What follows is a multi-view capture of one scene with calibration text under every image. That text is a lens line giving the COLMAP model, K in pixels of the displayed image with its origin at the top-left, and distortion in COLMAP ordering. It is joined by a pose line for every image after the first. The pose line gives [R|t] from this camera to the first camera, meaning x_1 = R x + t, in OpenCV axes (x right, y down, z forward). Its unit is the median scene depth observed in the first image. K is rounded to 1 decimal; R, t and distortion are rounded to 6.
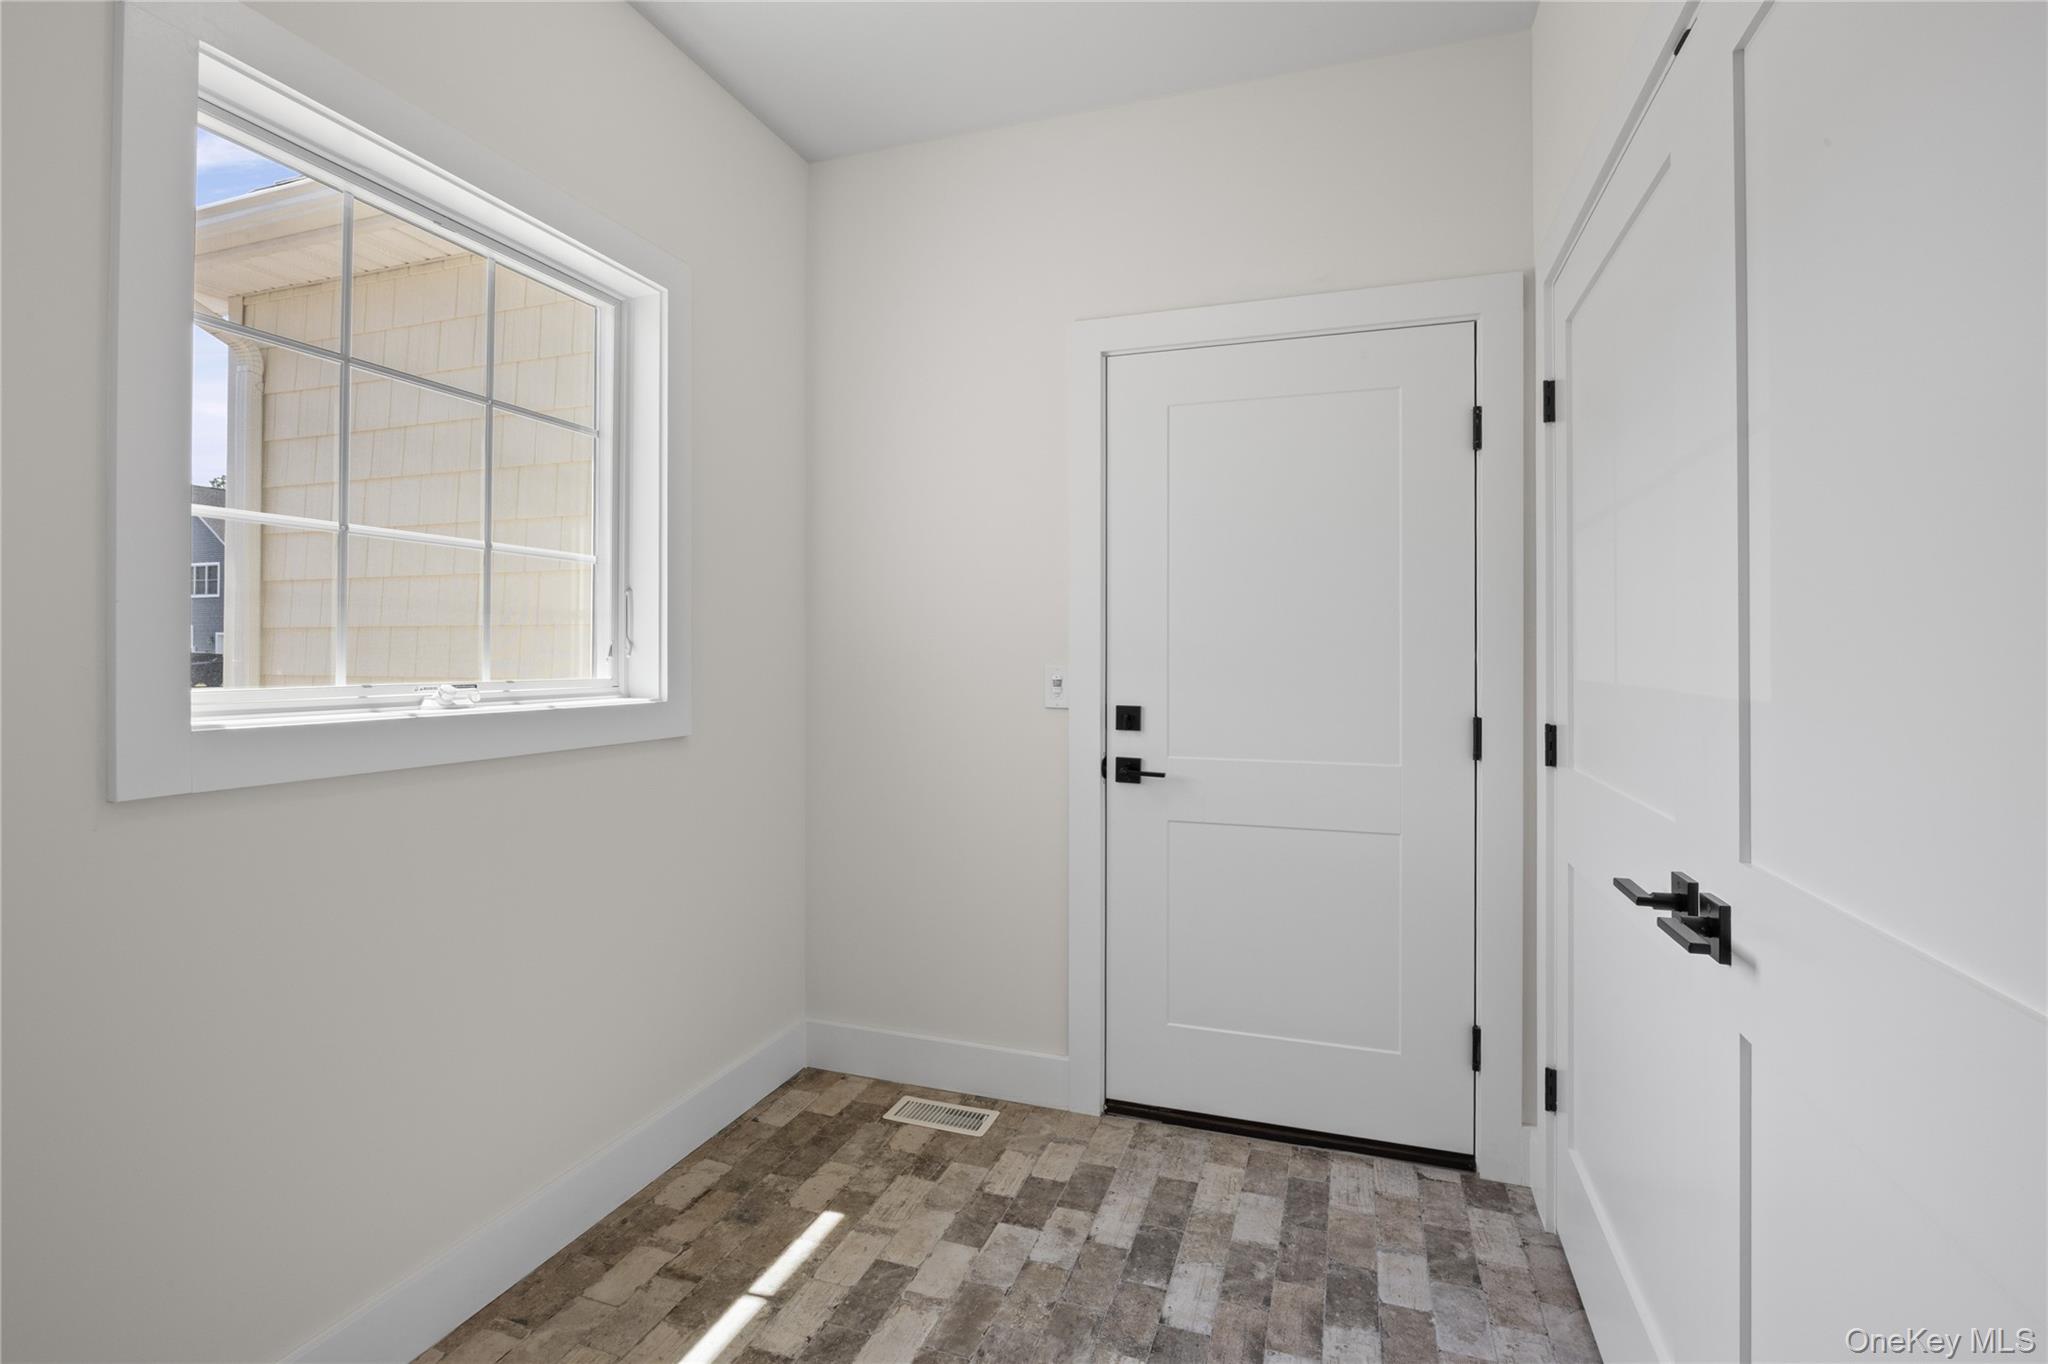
lens RADIAL K [[961.4, 0, 1030.0], [0, 961.4, 672.1], [0, 0, 1]] dist [-0.004178, -0.001975]
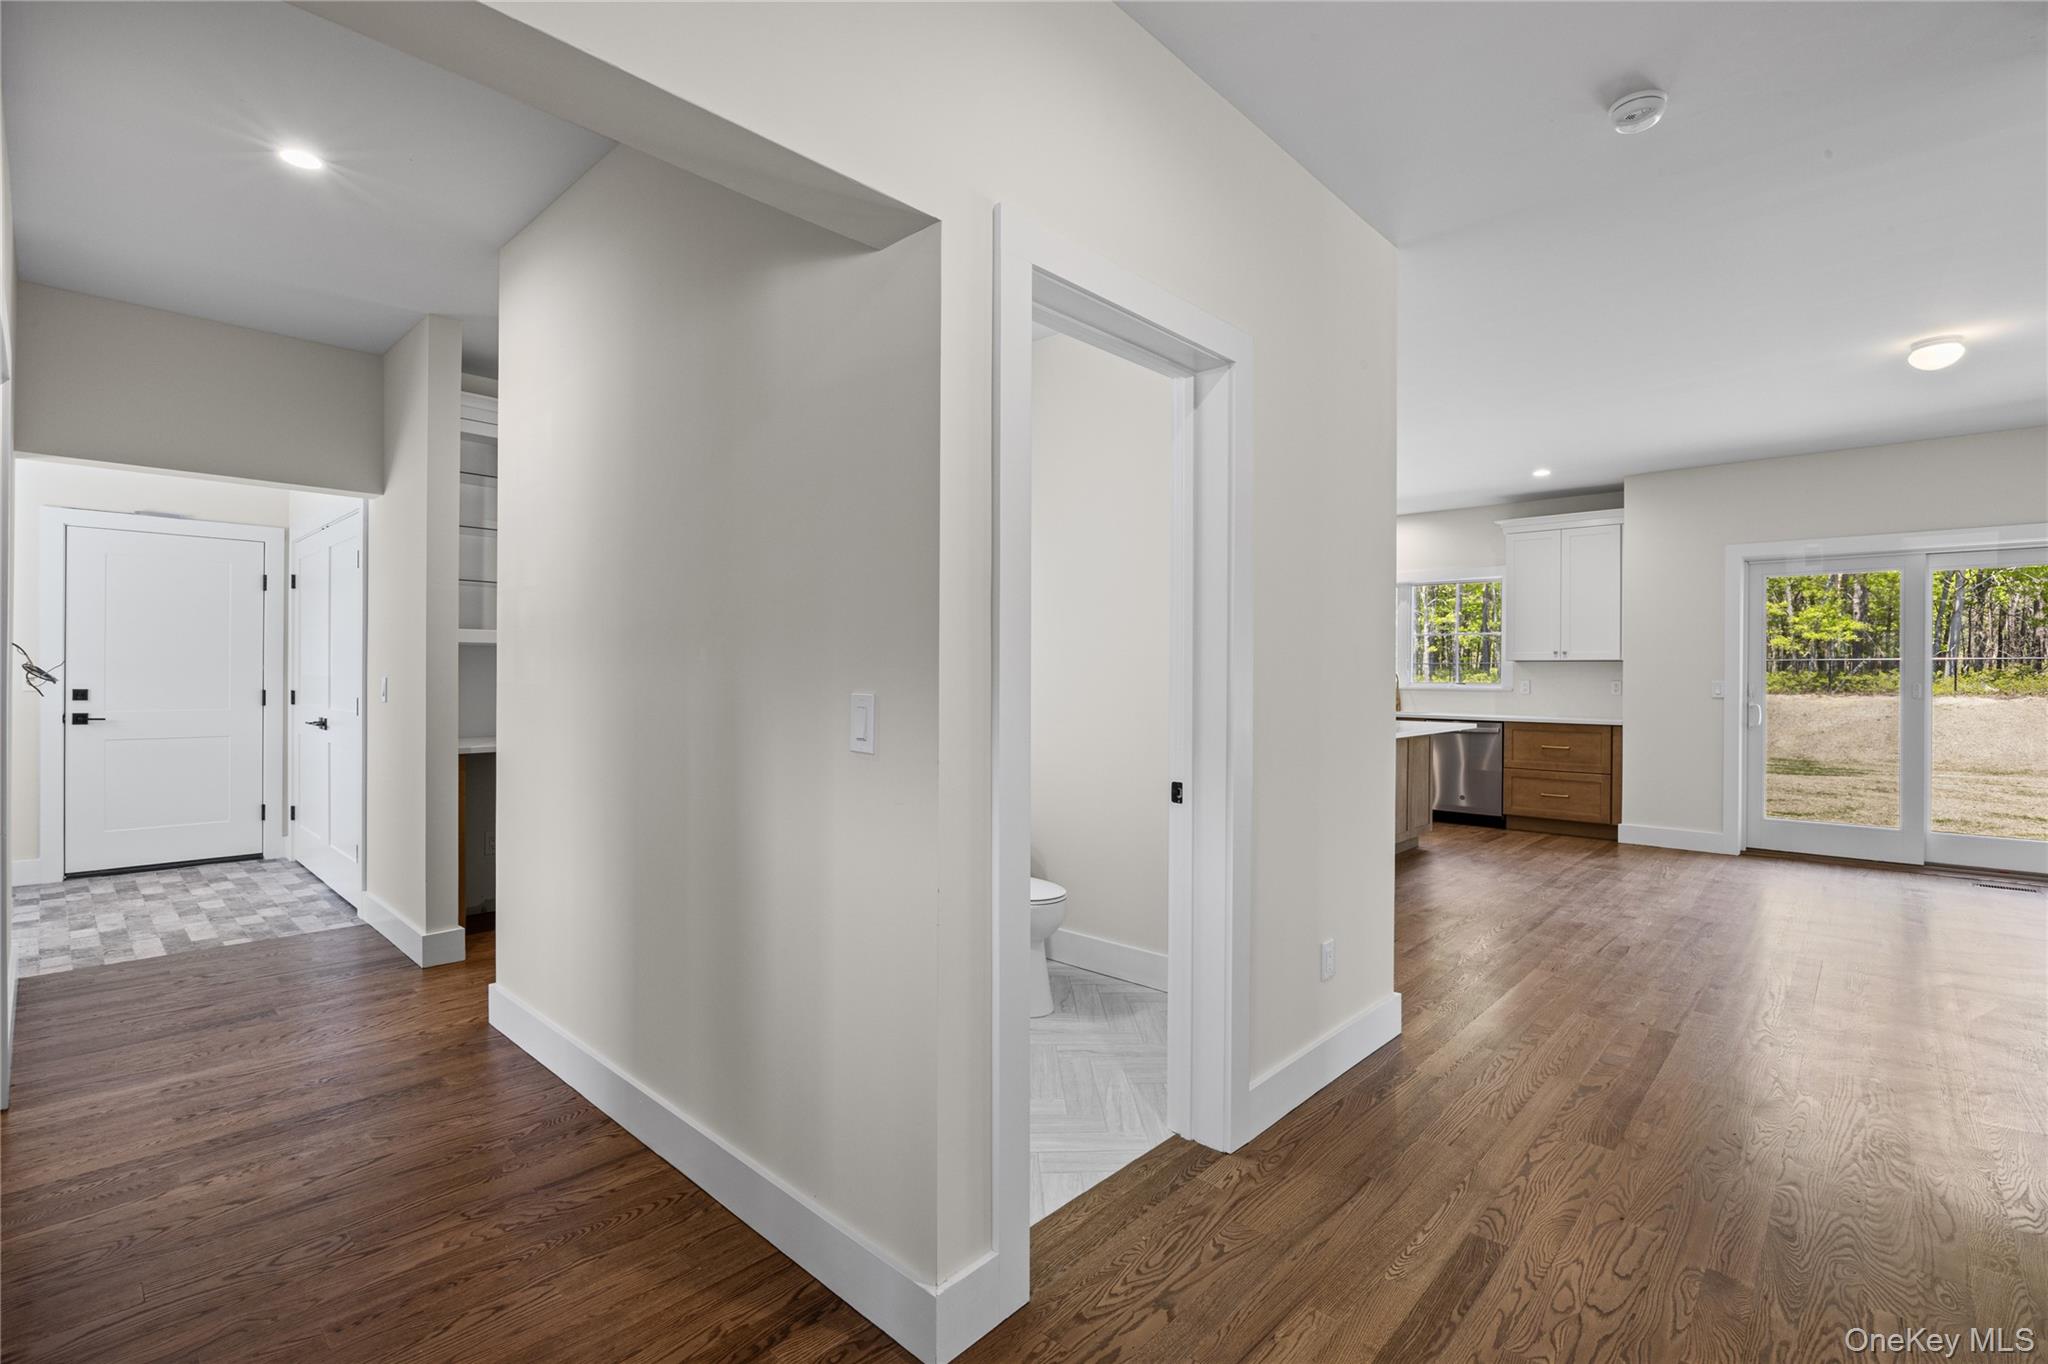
lens RADIAL K [[961.4, 0, 1023.9], [0, 961.4, 671.2], [0, 0, 1]] dist [-0.004178, -0.001975]
pose [[0.420554, 0.000451, 0.907268, -1.073884], [-0.007592, 0.999967, 0.003023, -0.031345], [-0.907236, -0.008159, 0.420543, -2.059119]]
